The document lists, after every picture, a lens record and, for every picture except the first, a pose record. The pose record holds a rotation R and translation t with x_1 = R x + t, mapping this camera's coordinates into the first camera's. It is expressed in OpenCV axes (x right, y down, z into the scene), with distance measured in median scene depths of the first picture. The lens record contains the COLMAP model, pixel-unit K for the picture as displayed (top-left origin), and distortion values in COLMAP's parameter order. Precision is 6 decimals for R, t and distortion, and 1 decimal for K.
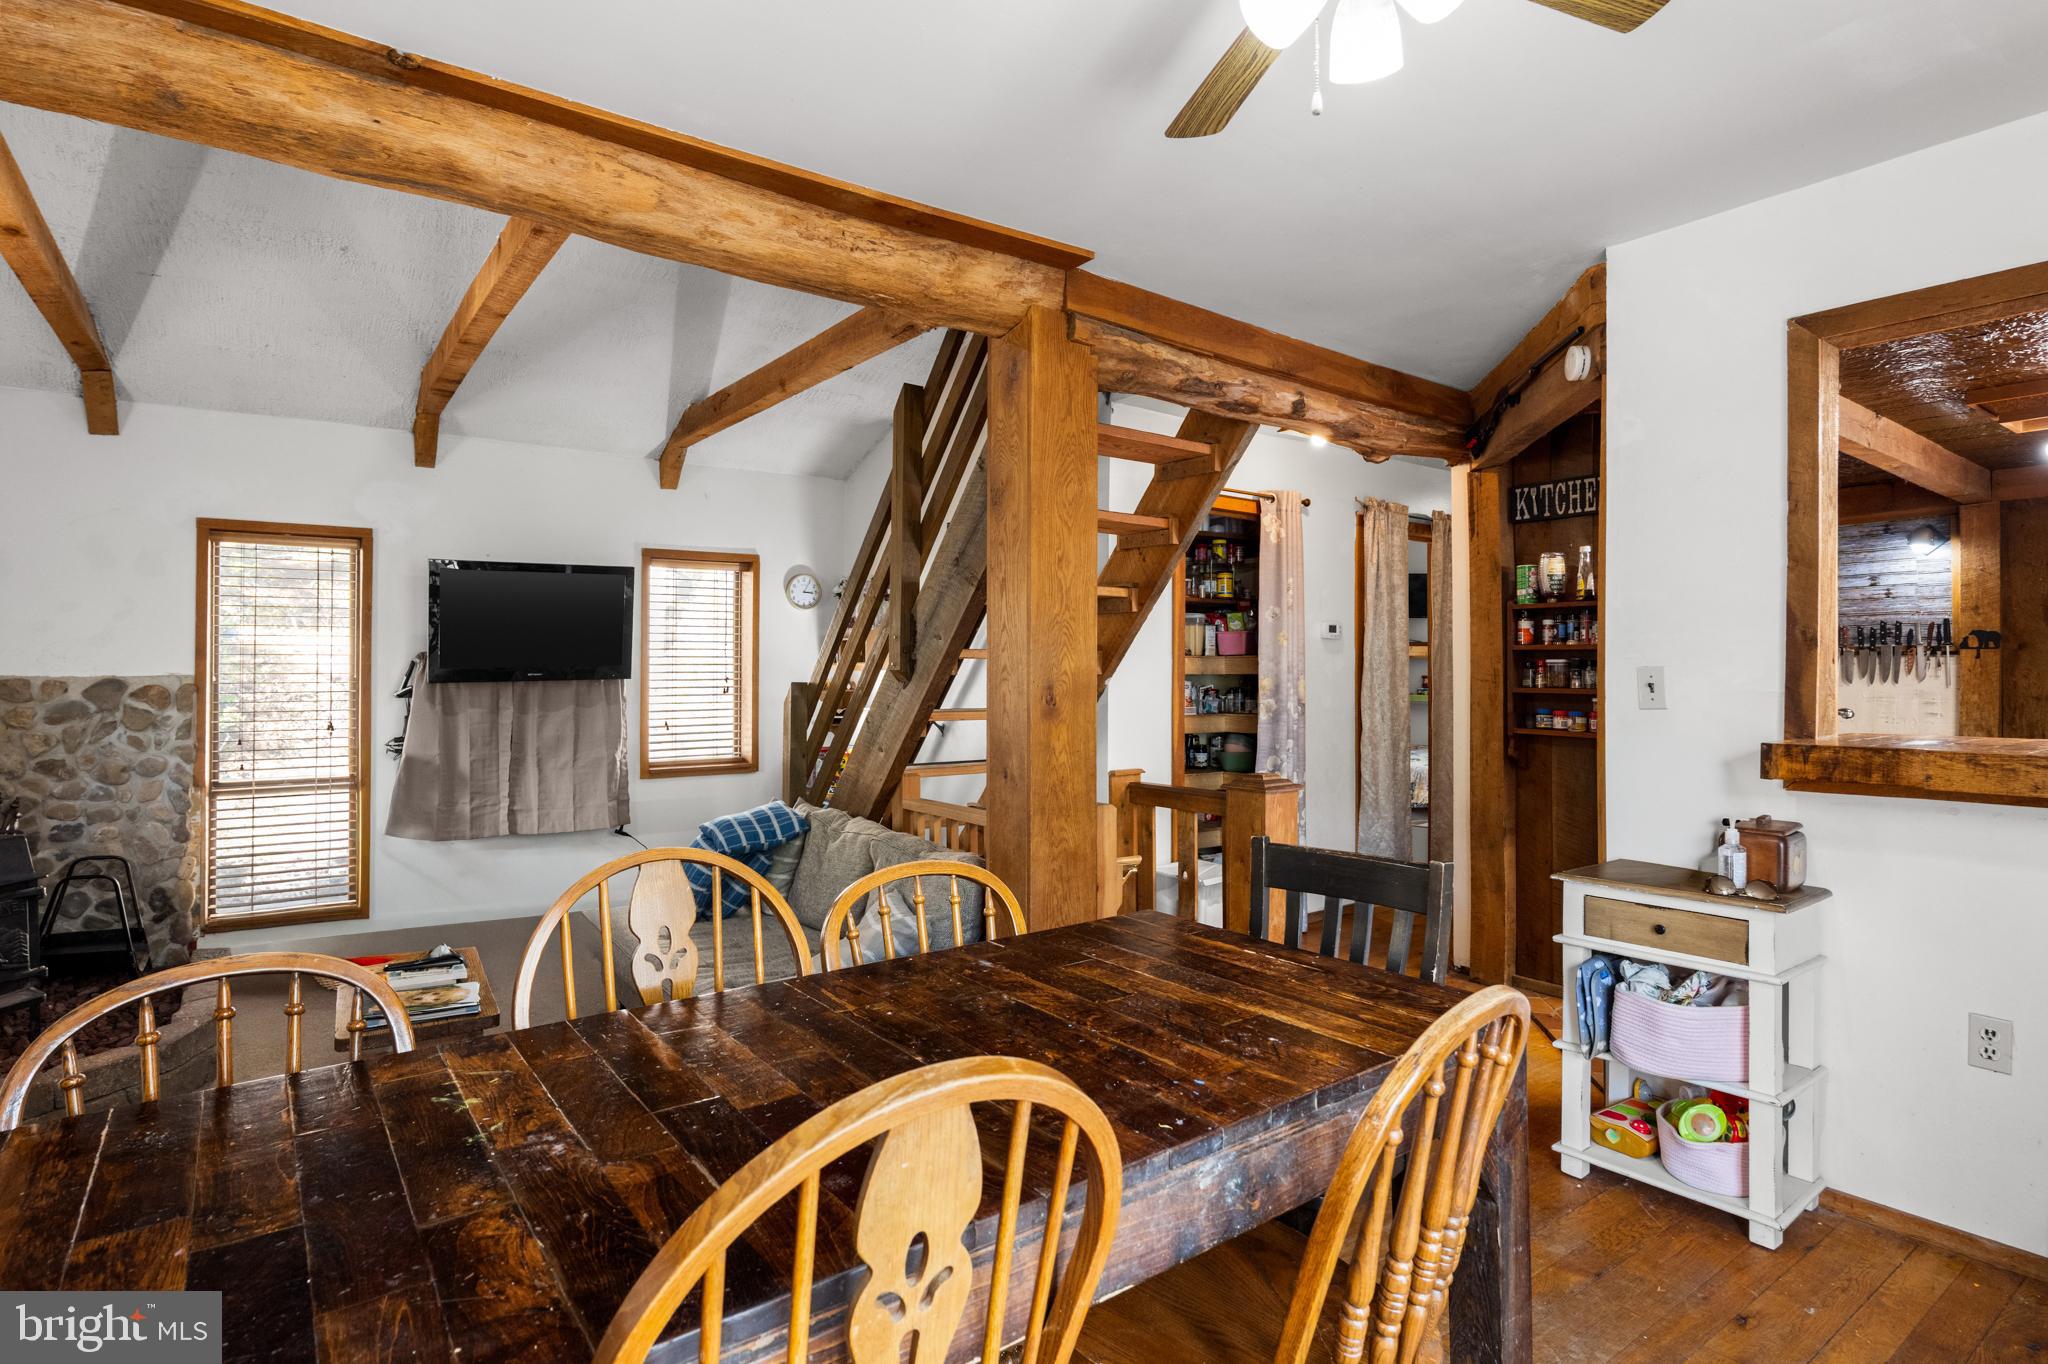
lens RADIAL K [[1043.1, 0, 1027.9], [0, 1043.1, 643.5], [0, 0, 1]] dist [0.004974, 0.001175]
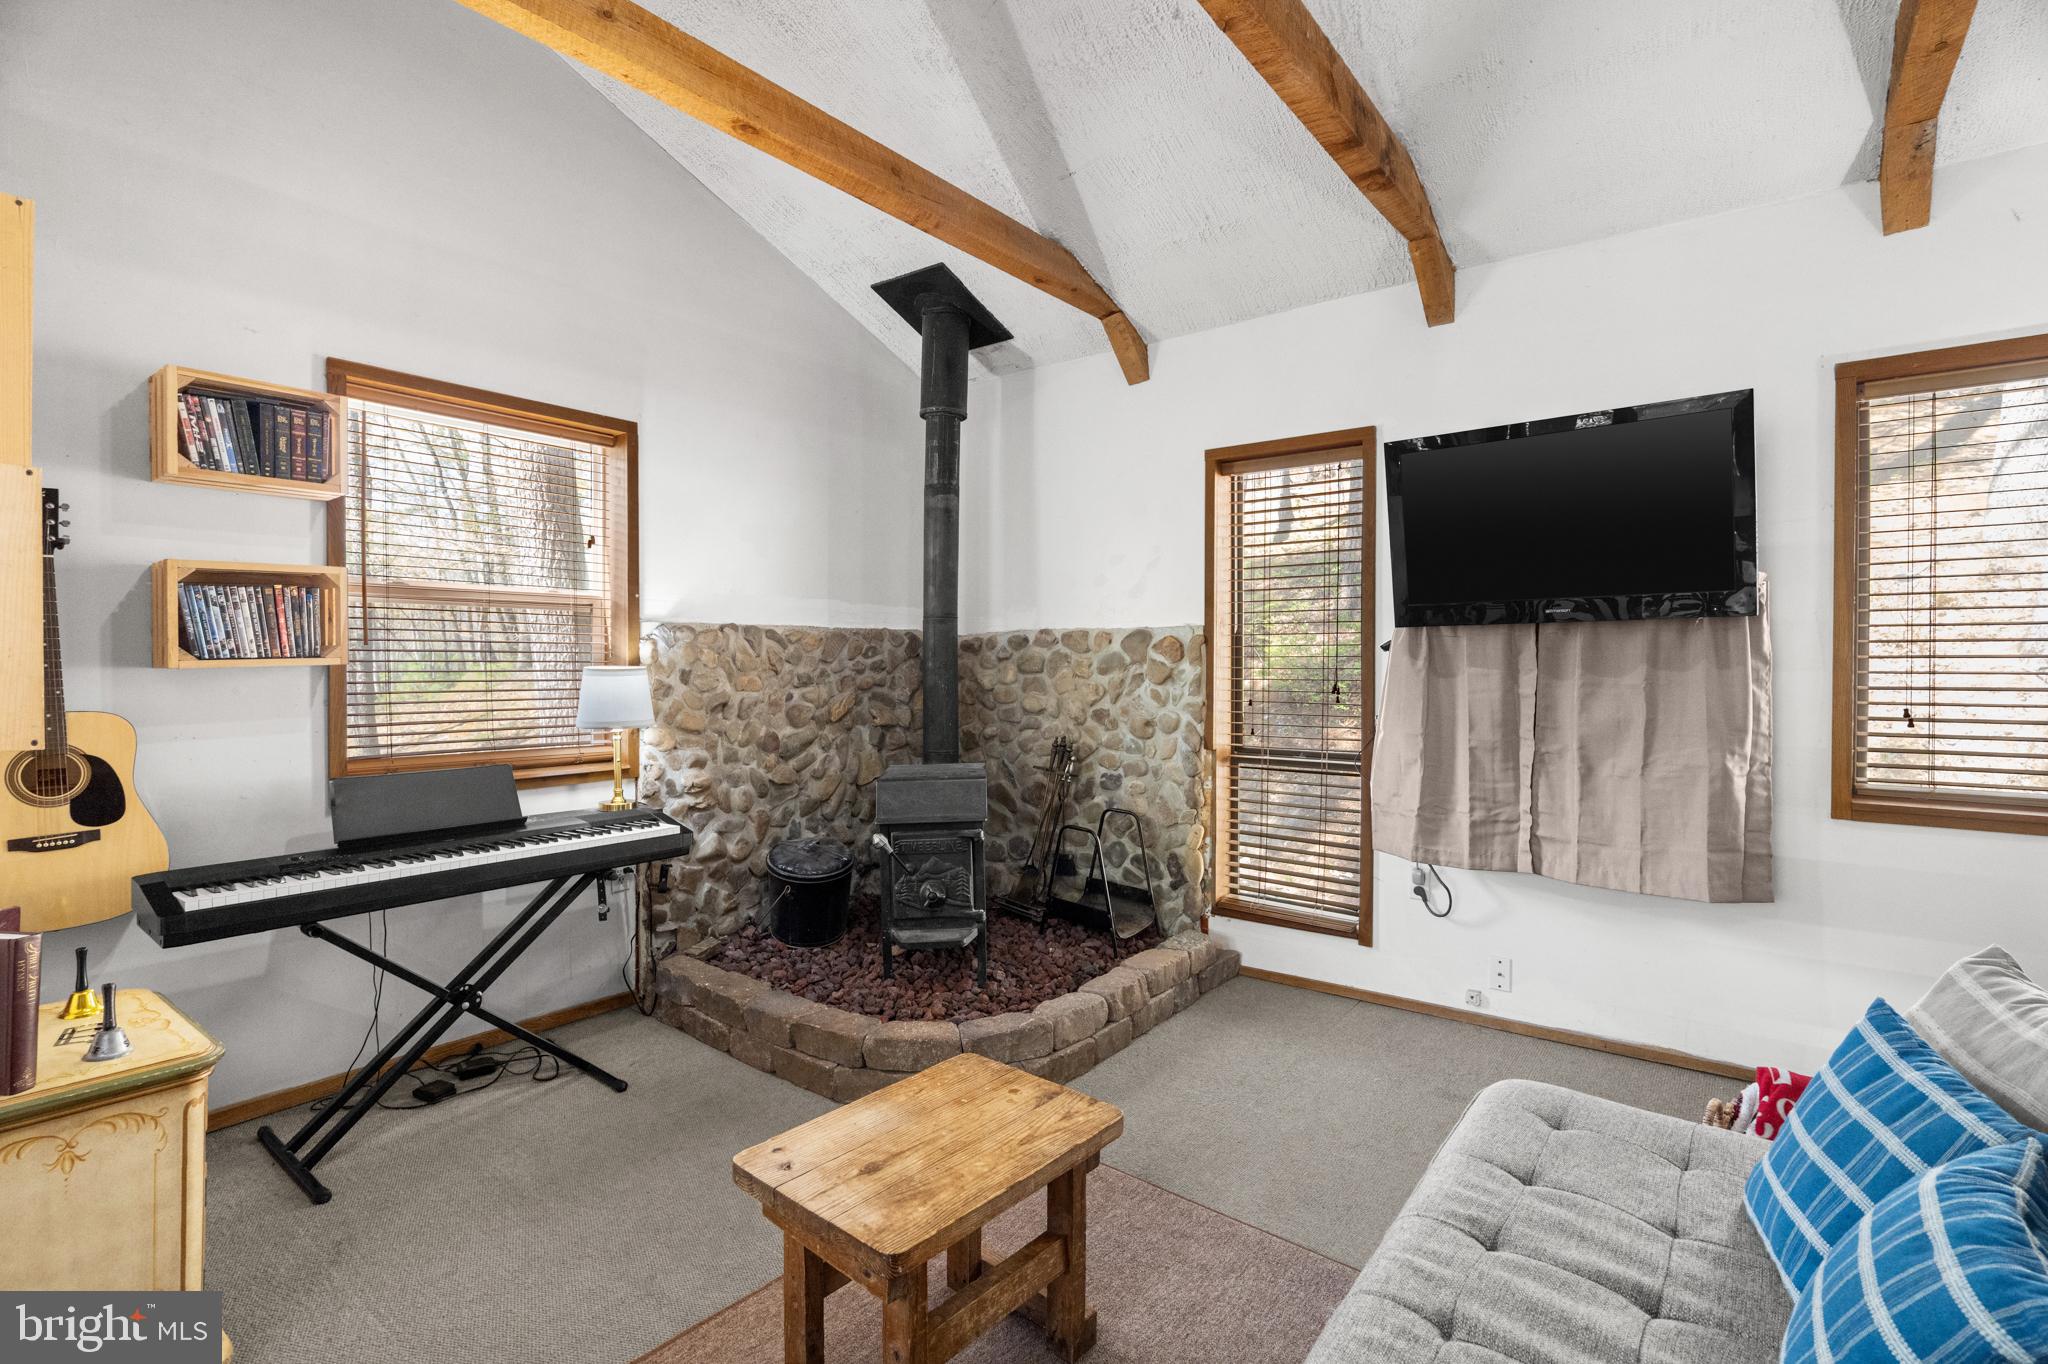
lens RADIAL K [[949.3, 0, 1025.3], [0, 949.3, 677.0], [0, 0, 1]] dist [-0.030537, 0.006091]
pose [[0.273007, 0.014400, -0.961904, -0.054275], [0.021103, 0.999558, 0.020953, 0.055540], [0.961781, -0.026019, 0.272582, 0.642403]]
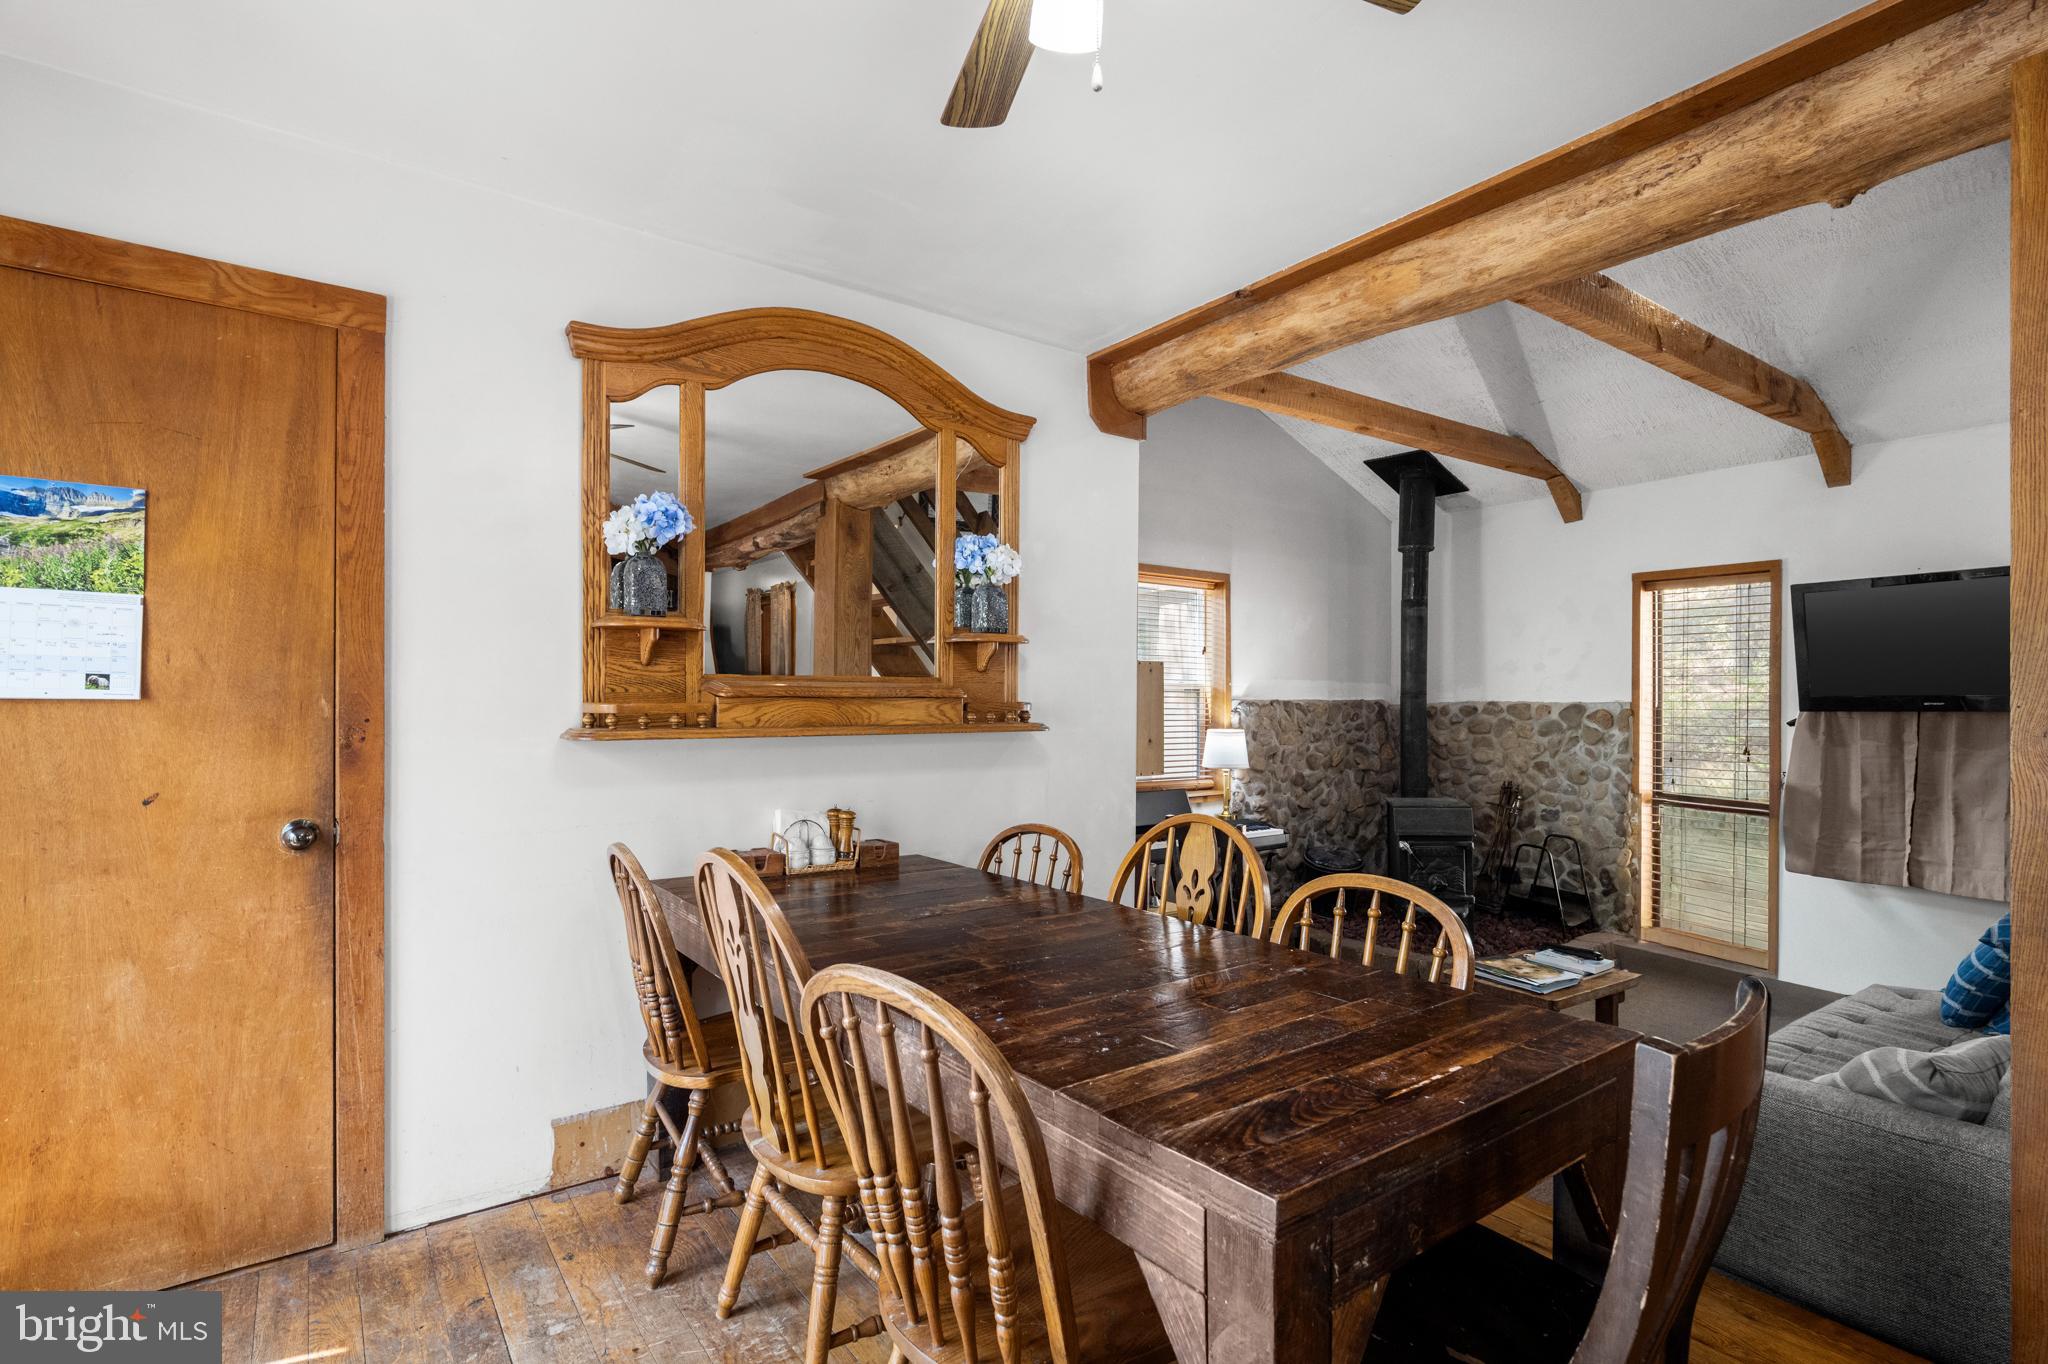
lens RADIAL K [[992.9, 0, 1010.6], [0, 992.9, 697.4], [0, 0, 1]] dist [-0.013774, 0.006340]
pose [[-0.017640, -0.000905, -0.999844, 0.382717], [0.017976, 0.999838, -0.001222, 0.013380], [0.999683, -0.017995, -0.017620, 0.300254]]
